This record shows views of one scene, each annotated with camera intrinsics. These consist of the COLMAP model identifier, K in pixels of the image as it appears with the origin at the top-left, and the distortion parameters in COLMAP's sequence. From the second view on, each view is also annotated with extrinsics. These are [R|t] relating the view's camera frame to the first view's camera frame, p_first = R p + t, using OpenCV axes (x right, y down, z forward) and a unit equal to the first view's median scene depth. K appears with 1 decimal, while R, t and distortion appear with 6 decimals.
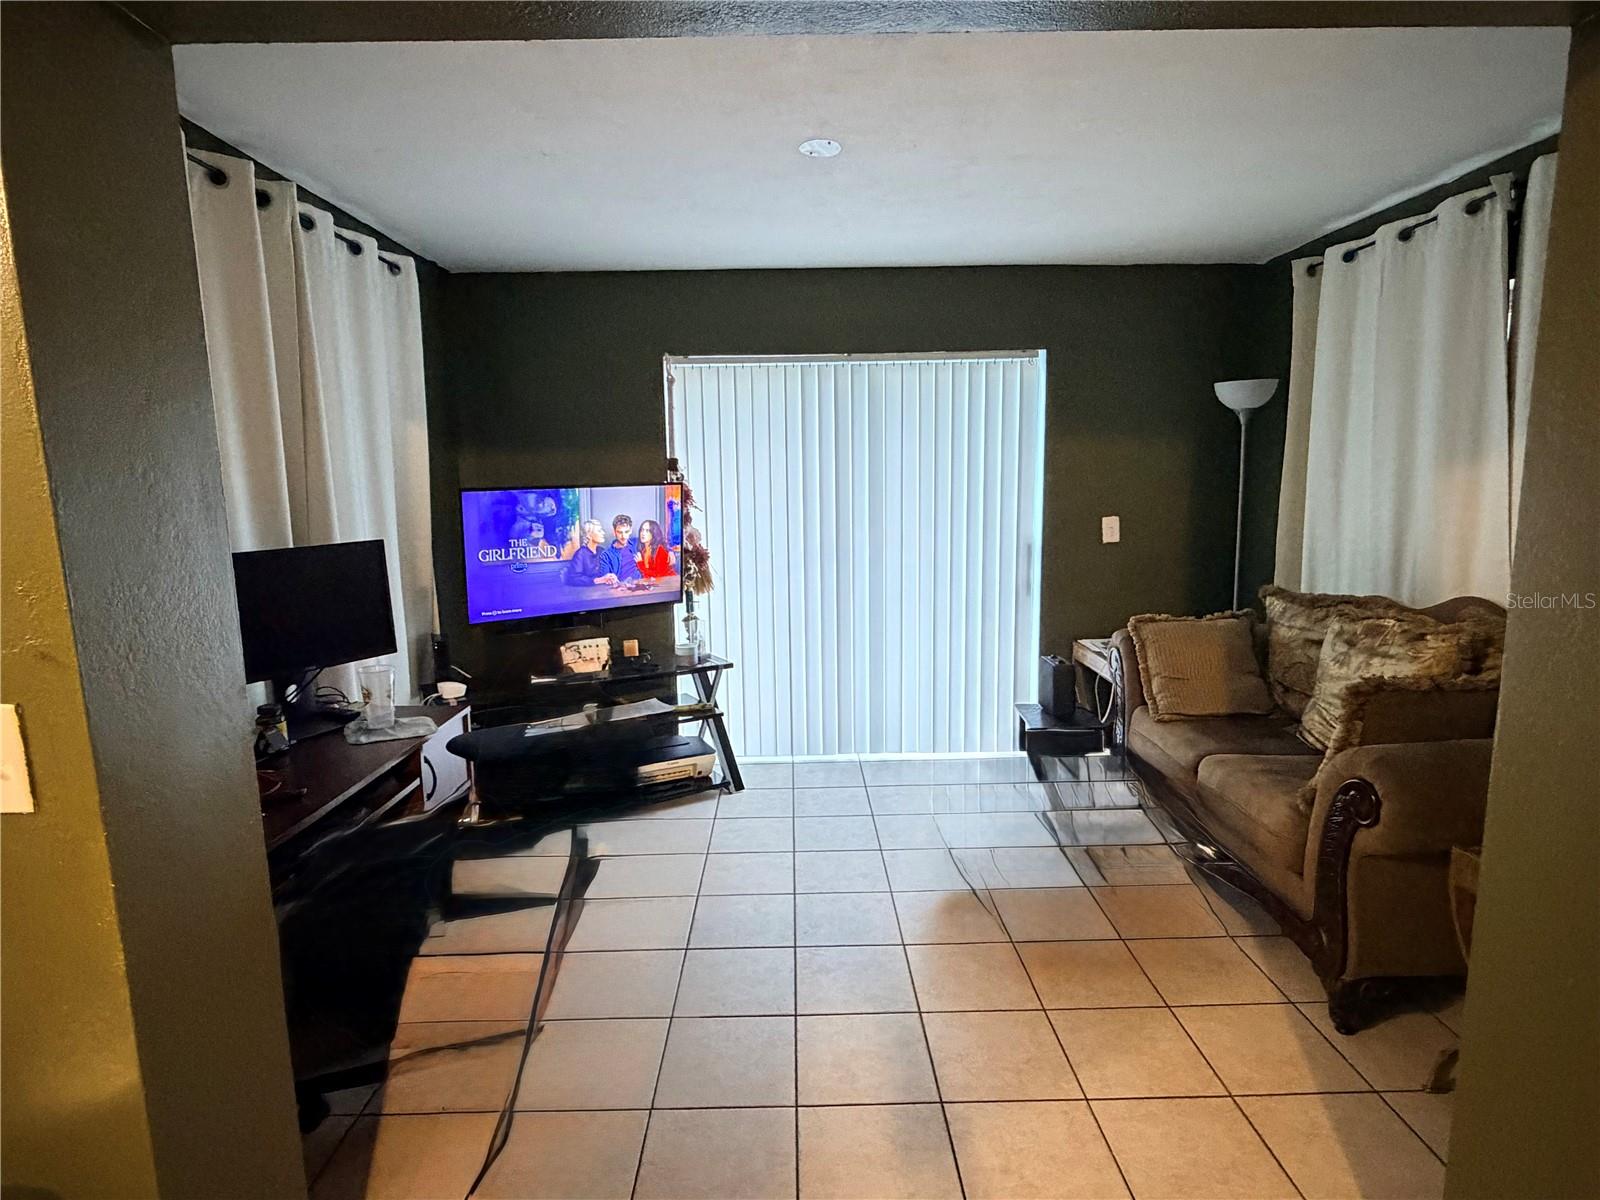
lens RADIAL K [[849.7, 0, 806.0], [0, 849.7, 600.9], [0, 0, 1]] dist [0.000140, 0.000337]
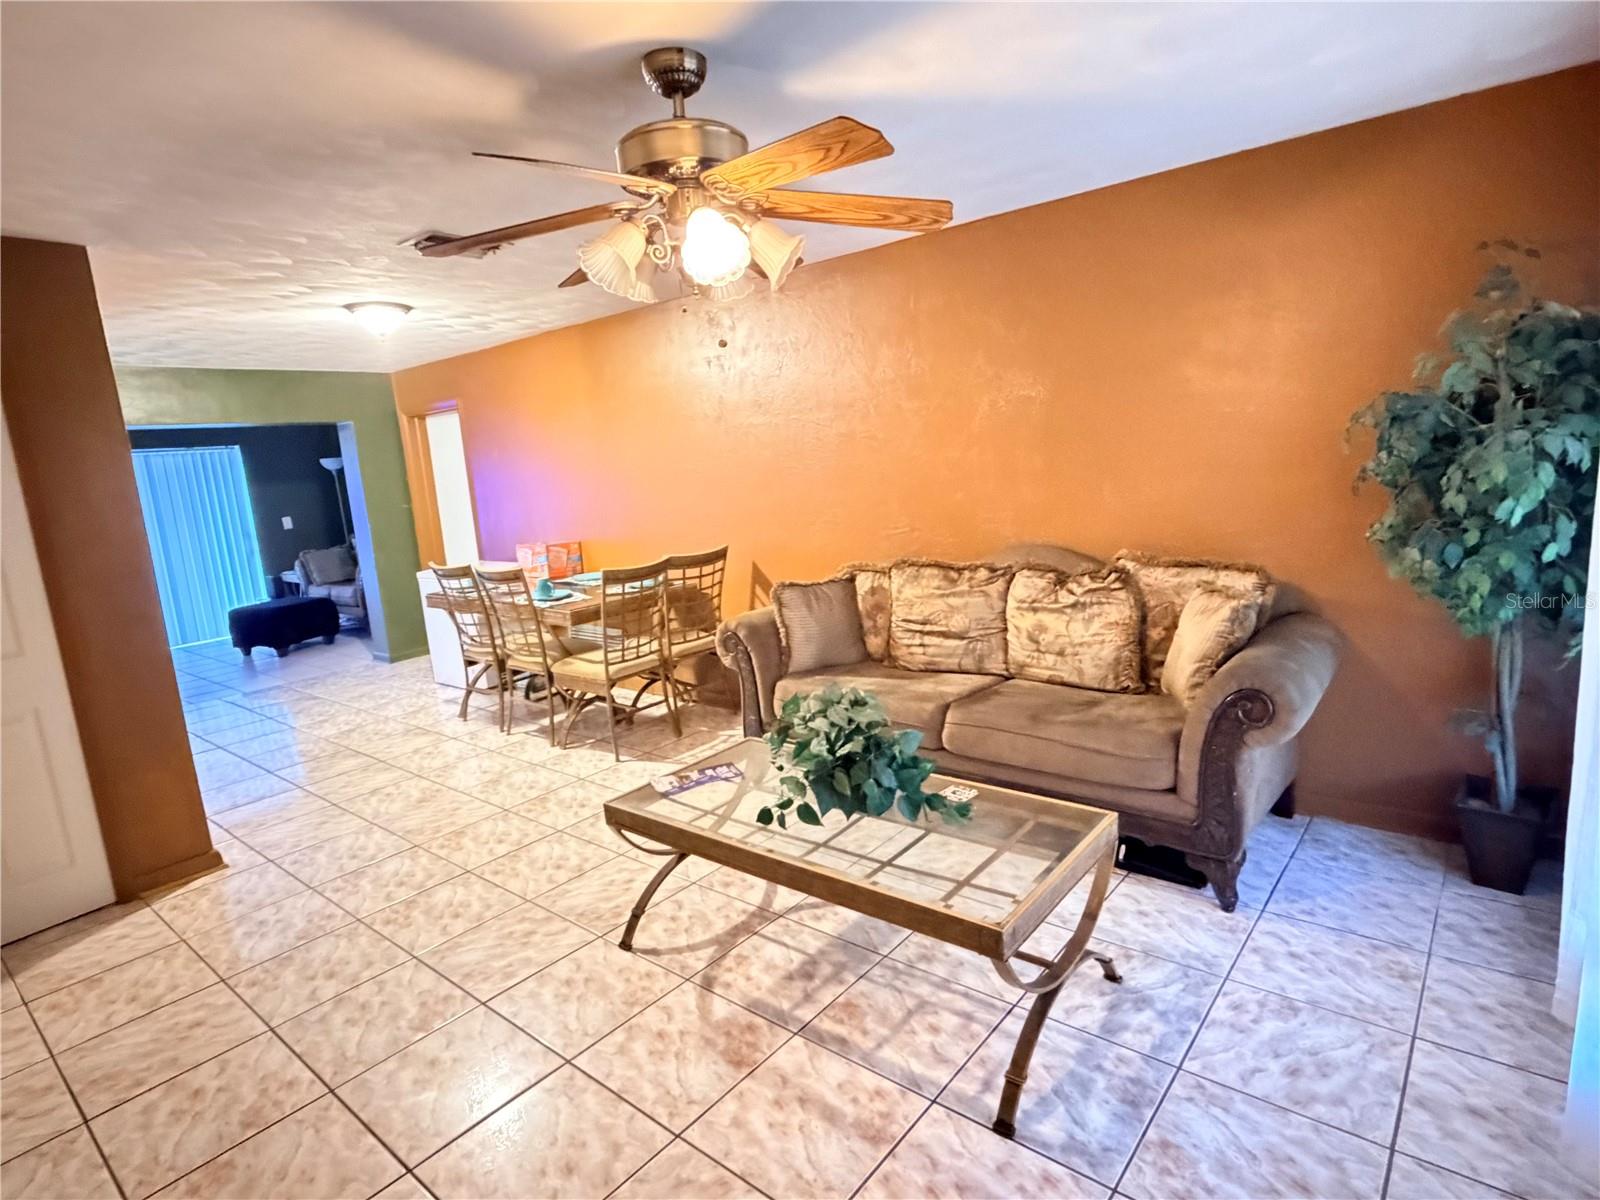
lens RADIAL K [[849.7, 0, 794.8], [0, 849.7, 600.2], [0, 0, 1]] dist [0.000140, 0.000337]
pose [[0.643308, -0.160377, 0.748621, -0.549971], [0.165750, 0.983798, 0.068326, 0.207699], [-0.747450, 0.080129, 0.659468, -1.639012]]
